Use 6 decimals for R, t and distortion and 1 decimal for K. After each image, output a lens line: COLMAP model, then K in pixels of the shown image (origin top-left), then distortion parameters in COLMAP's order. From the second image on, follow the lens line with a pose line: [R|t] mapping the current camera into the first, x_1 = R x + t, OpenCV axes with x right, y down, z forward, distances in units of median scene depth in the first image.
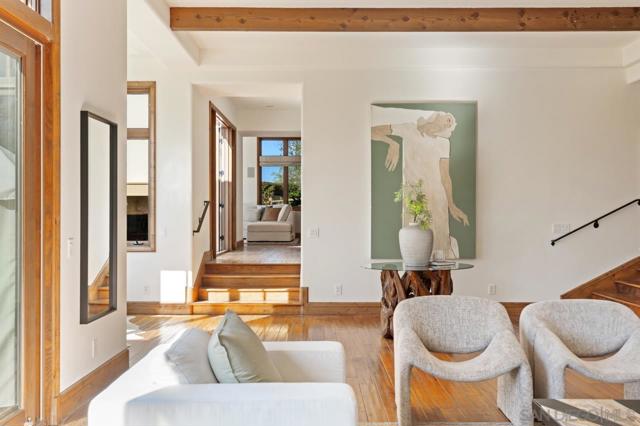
lens RADIAL K [[661.6, 0, 317.6], [0, 661.6, 213.4], [0, 0, 1]] dist [0.038939, 0.000000]
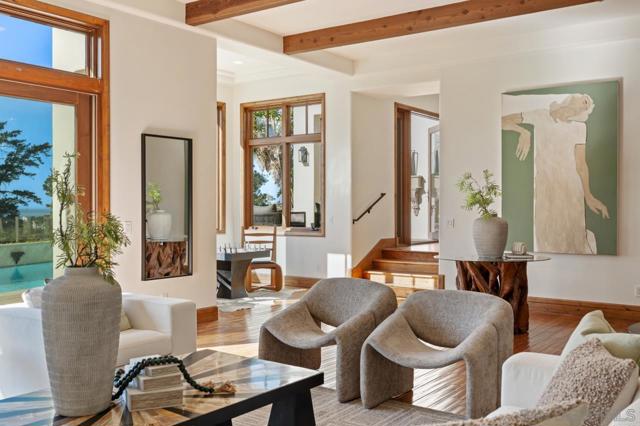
lens RADIAL K [[661.6, 0, 315.2], [0, 661.6, 211.8], [0, 0, 1]] dist [0.038939, 0.000000]
pose [[0.803154, 0.005681, -0.595745, 0.447029], [0.001446, 0.999933, 0.011485, -0.000796], [0.595770, -0.010086, 0.803092, 0.039347]]
